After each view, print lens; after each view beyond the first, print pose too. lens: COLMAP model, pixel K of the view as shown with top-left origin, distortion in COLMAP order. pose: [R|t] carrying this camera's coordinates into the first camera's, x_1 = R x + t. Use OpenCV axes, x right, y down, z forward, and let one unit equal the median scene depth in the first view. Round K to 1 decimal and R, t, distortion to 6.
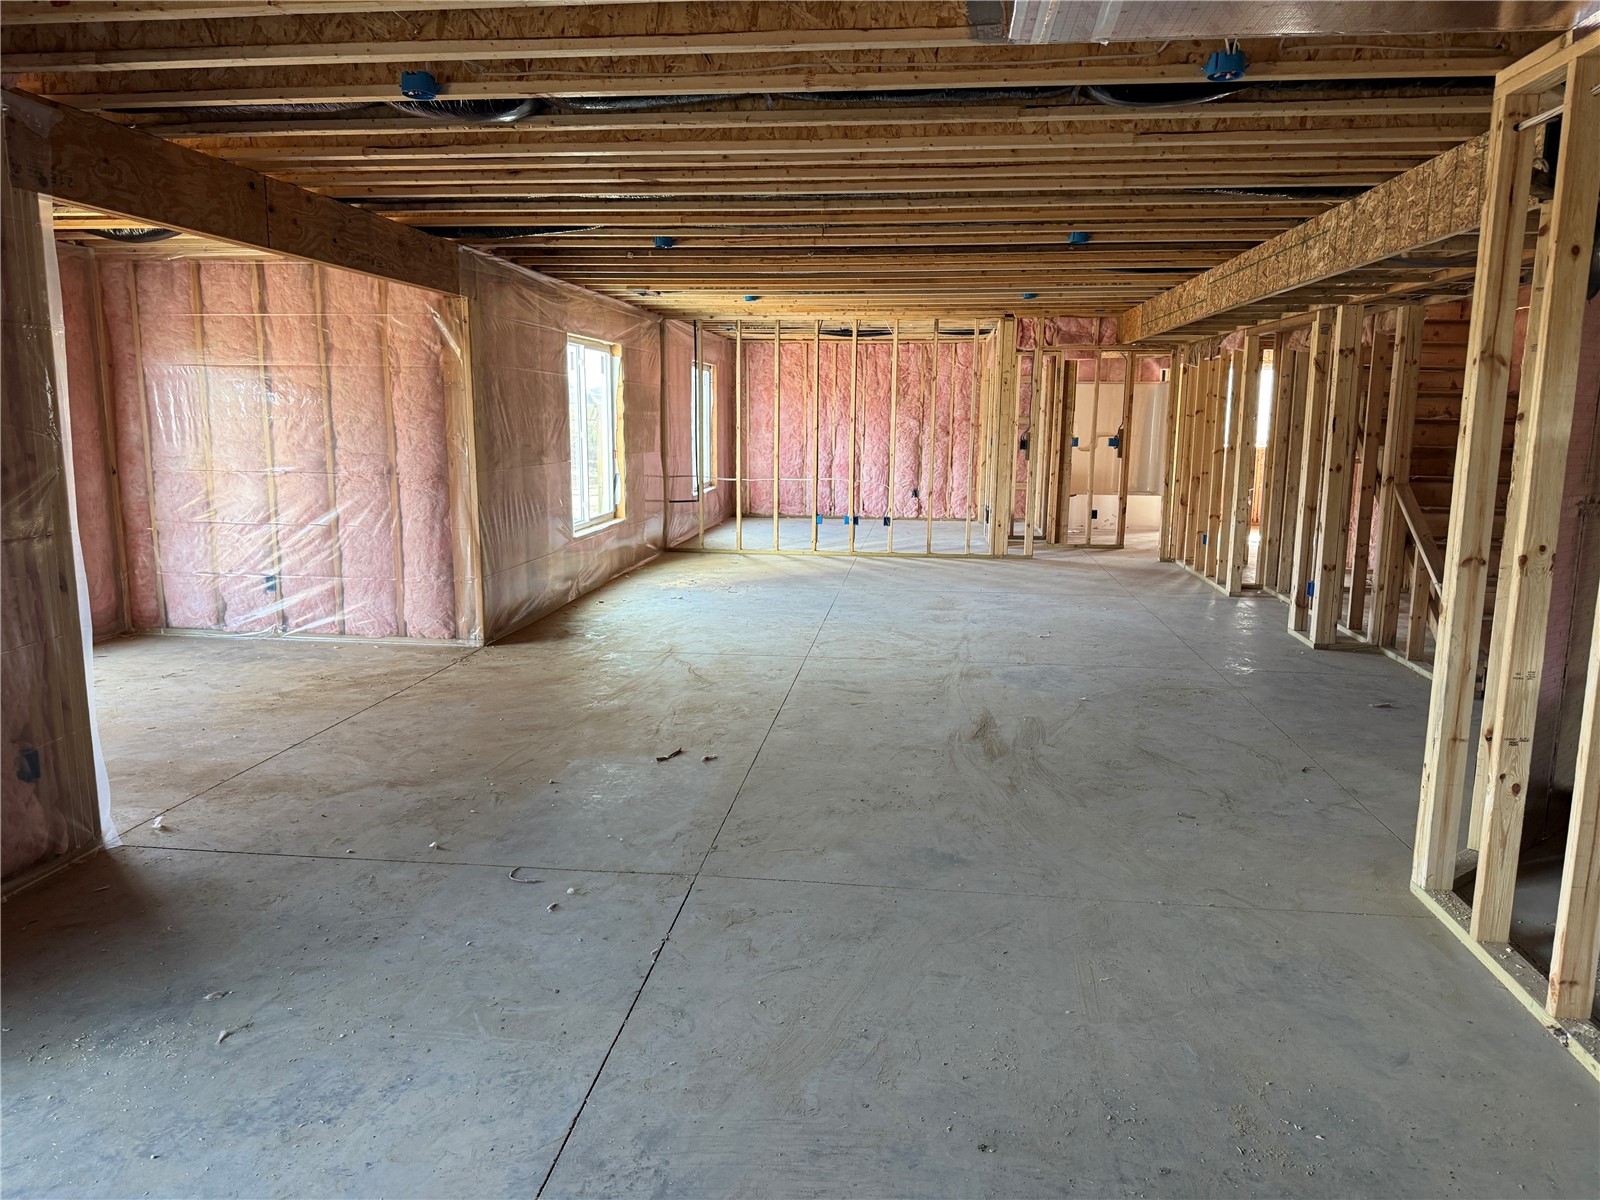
lens RADIAL K [[1055.6, 0, 800.0], [0, 1055.6, 600.0], [0, 0, 1]] dist [0.059709, -0.171272]
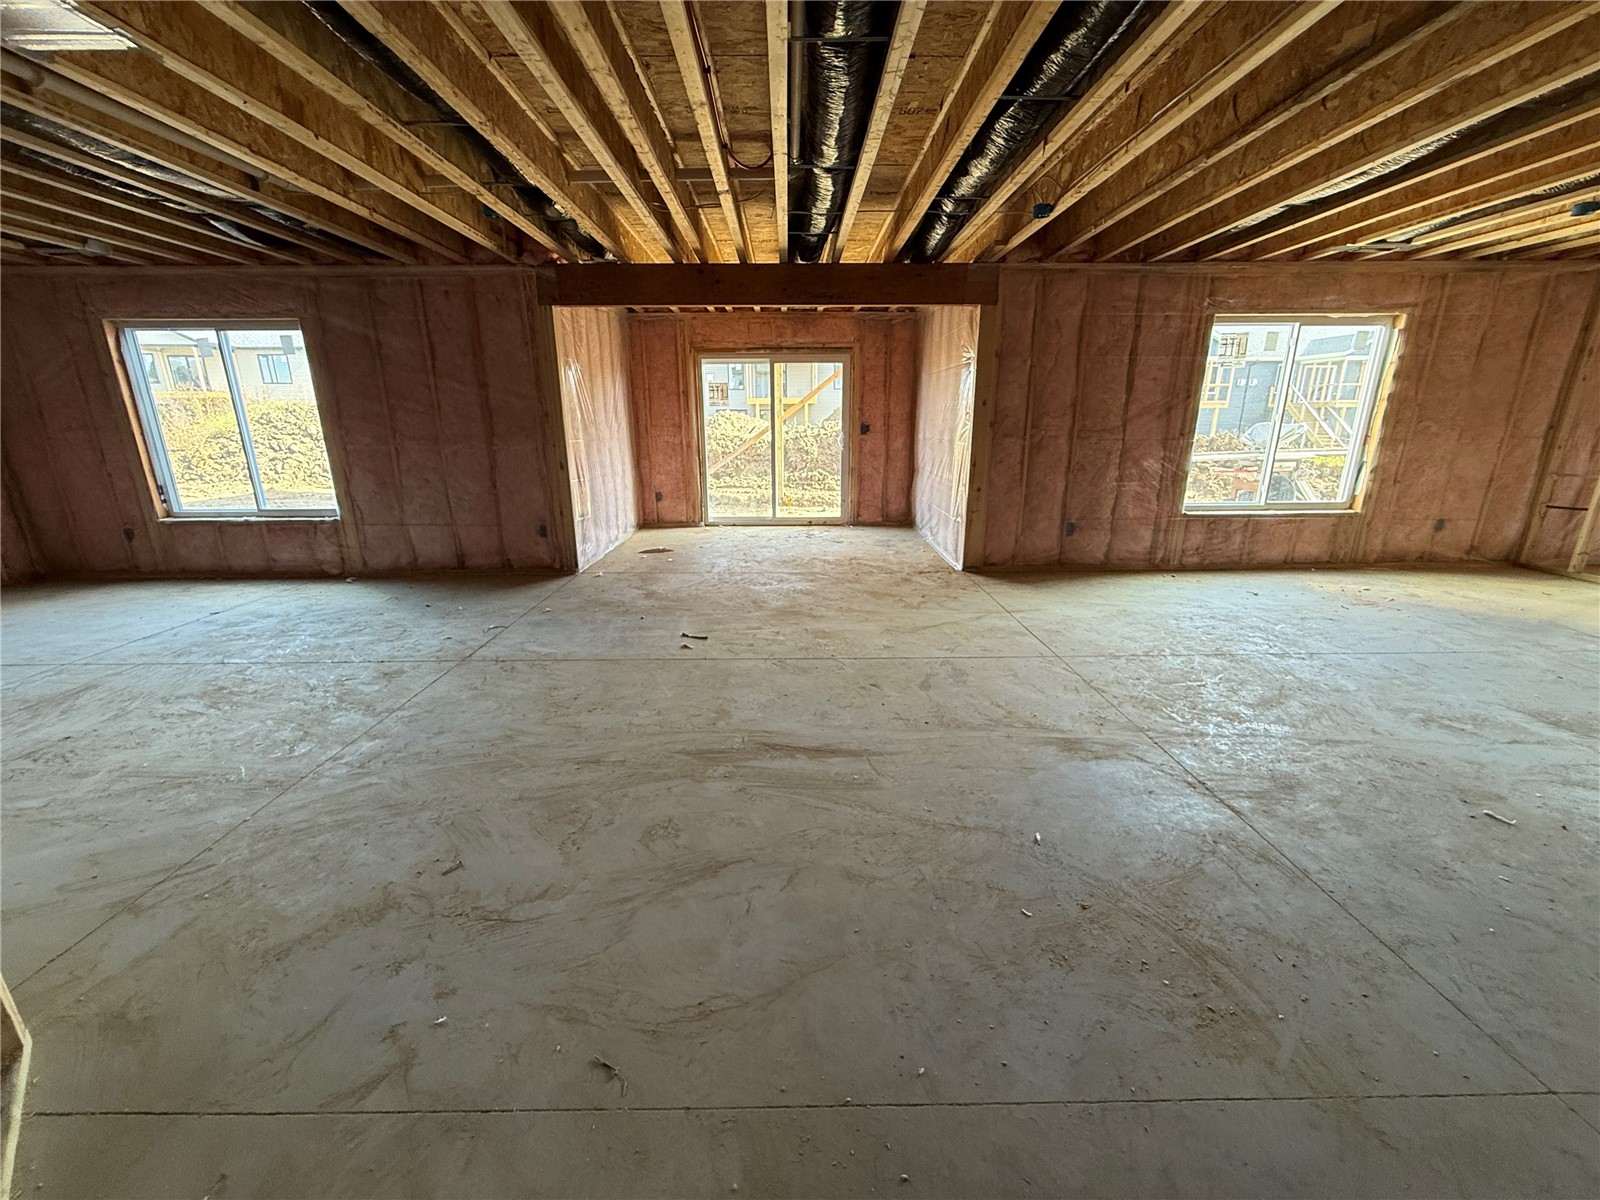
lens RADIAL K [[636.8, 0, 800.0], [0, 636.8, 600.0], [0, 0, 1]] dist [-0.016111, 0.005795]
pose [[0.154335, 0.268784, -0.950755, 0.283951], [-0.166144, 0.955642, 0.243196, -0.052545], [0.973949, 0.120428, 0.192146, 0.403317]]
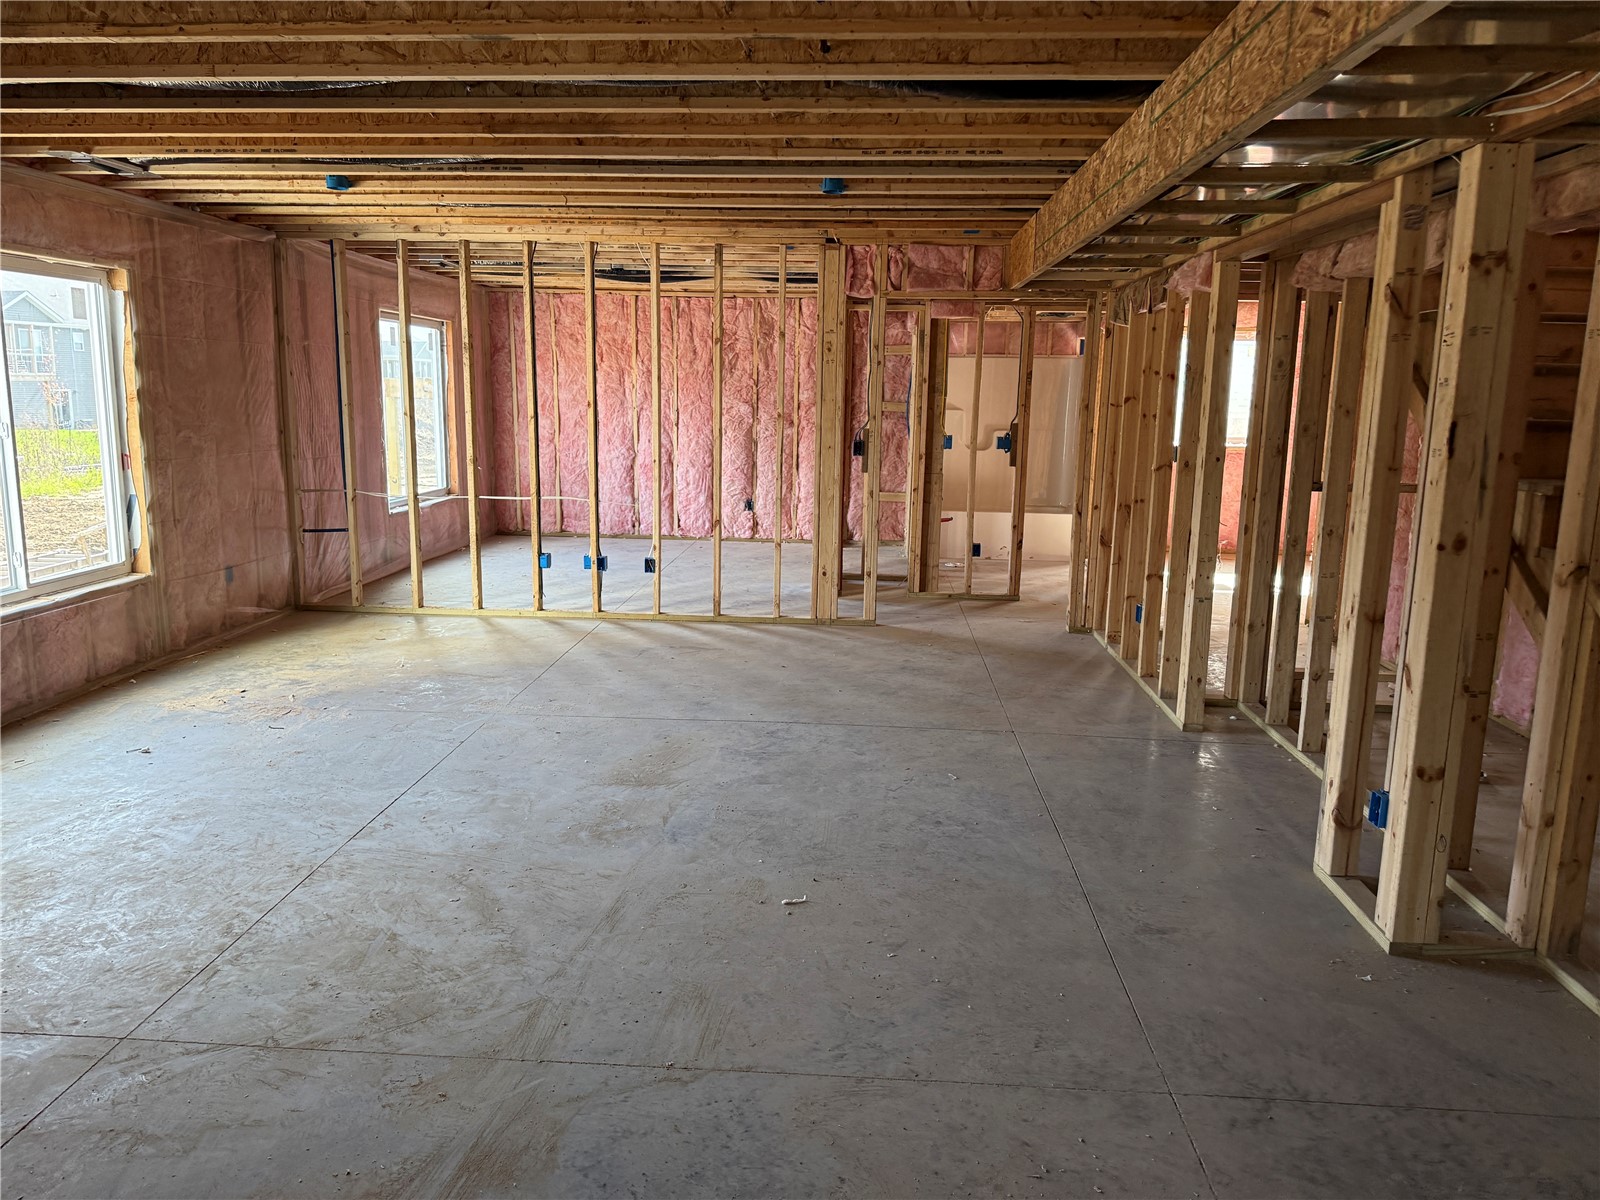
lens RADIAL K [[1112.4, 0, 800.0], [0, 1112.4, 600.0], [0, 0, 1]] dist [0.060426, -0.102498]
pose [[0.997206, -0.001874, 0.074681, 0.129903], [0.001163, 0.999954, 0.009560, -0.064158], [-0.074695, -0.009447, 0.997162, 0.347917]]
